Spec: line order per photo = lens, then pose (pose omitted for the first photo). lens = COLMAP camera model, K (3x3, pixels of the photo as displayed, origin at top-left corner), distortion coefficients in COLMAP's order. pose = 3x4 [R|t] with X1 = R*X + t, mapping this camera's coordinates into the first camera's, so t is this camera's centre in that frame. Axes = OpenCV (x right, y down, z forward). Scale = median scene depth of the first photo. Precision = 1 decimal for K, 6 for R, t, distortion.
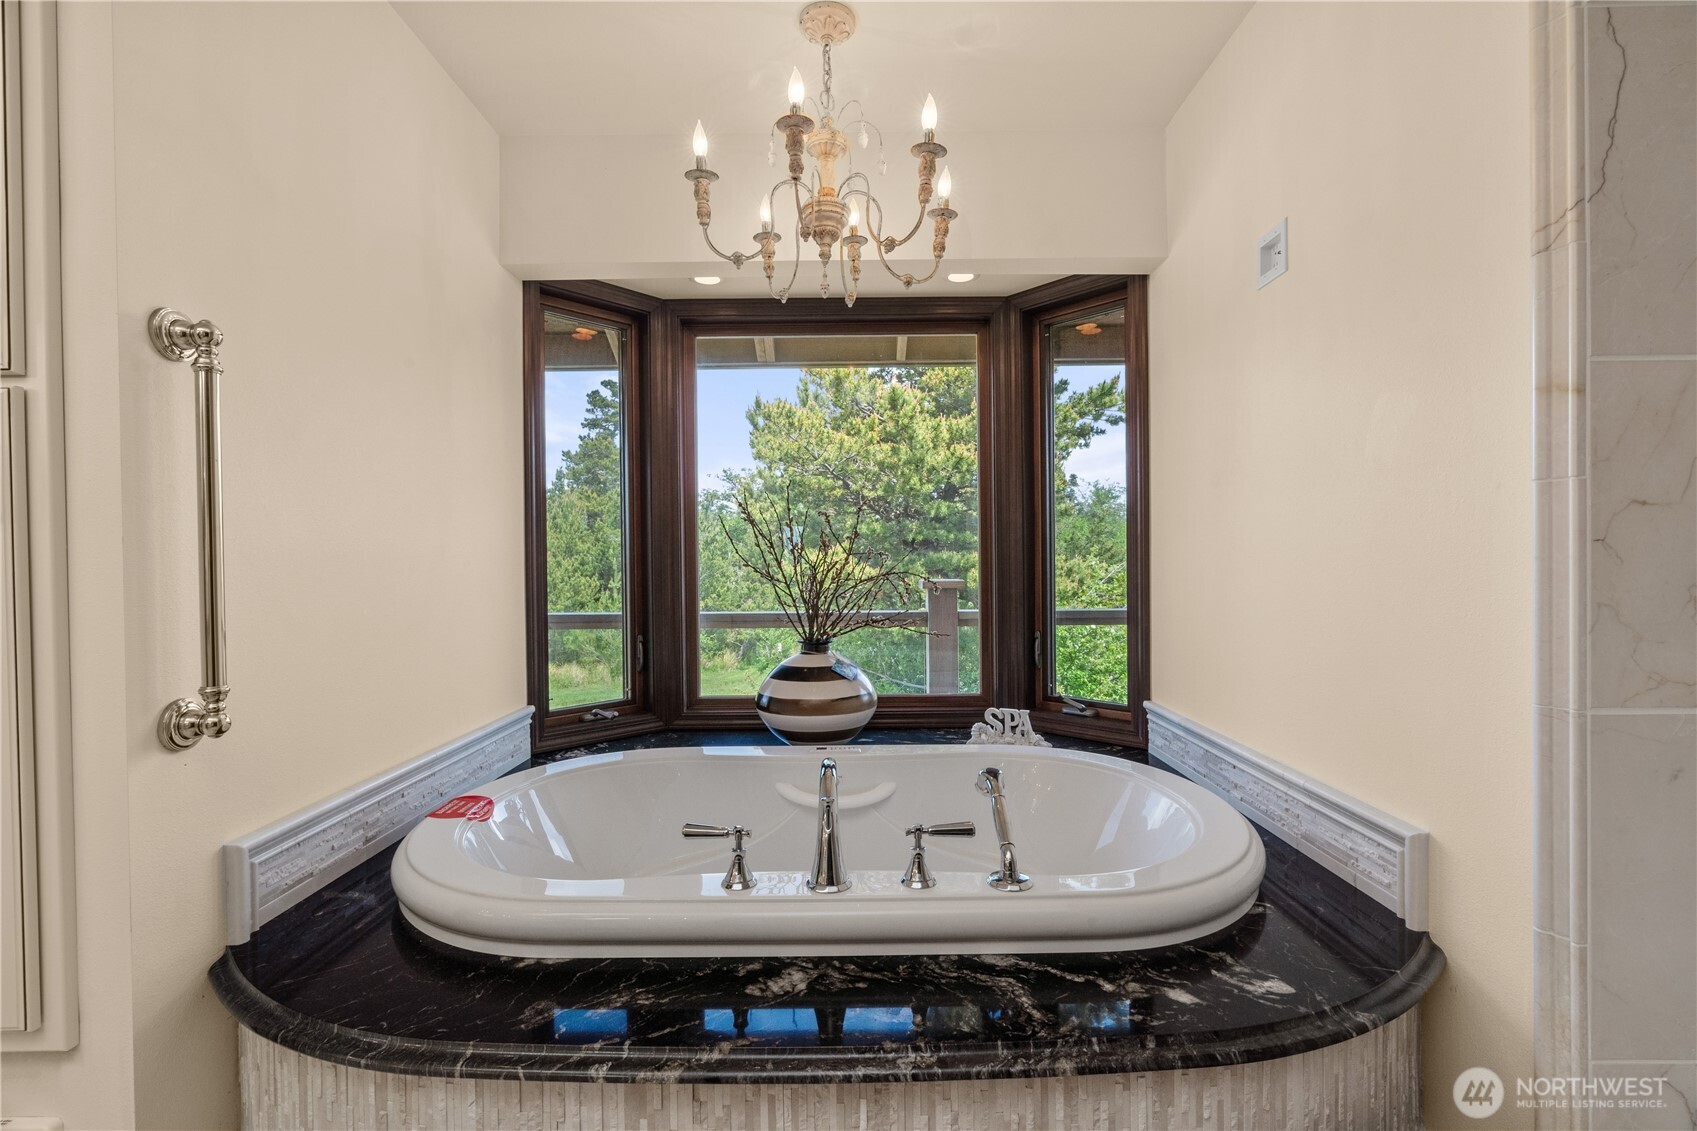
lens RADIAL K [[764.1, 0, 845.8], [0, 764.1, 564.4], [0, 0, 1]] dist [-0.004676, 0.001661]
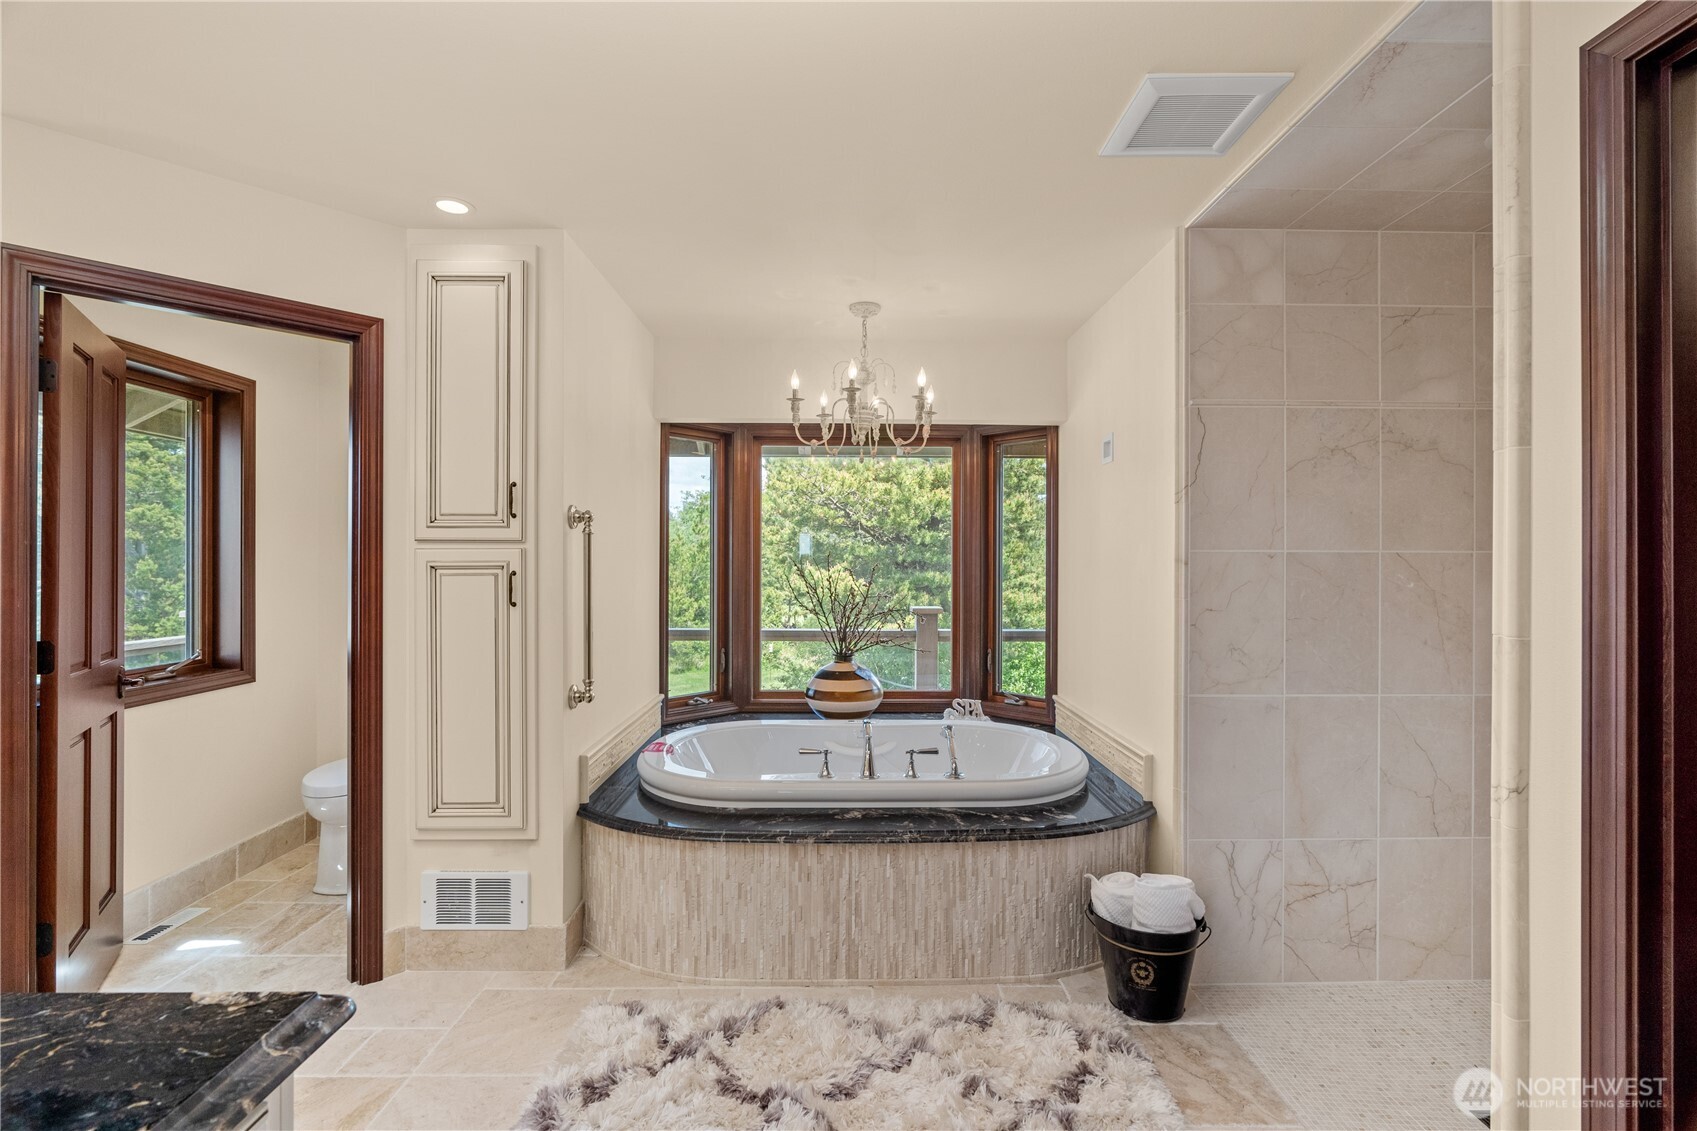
lens RADIAL K [[764.1, 0, 851.9], [0, 764.1, 564.3], [0, 0, 1]] dist [-0.004676, 0.001661]
pose [[0.999530, 0.014492, 0.027002, -0.067988], [-0.014461, 0.999895, -0.001350, -0.081117], [-0.027018, 0.000959, 0.999634, -0.556822]]
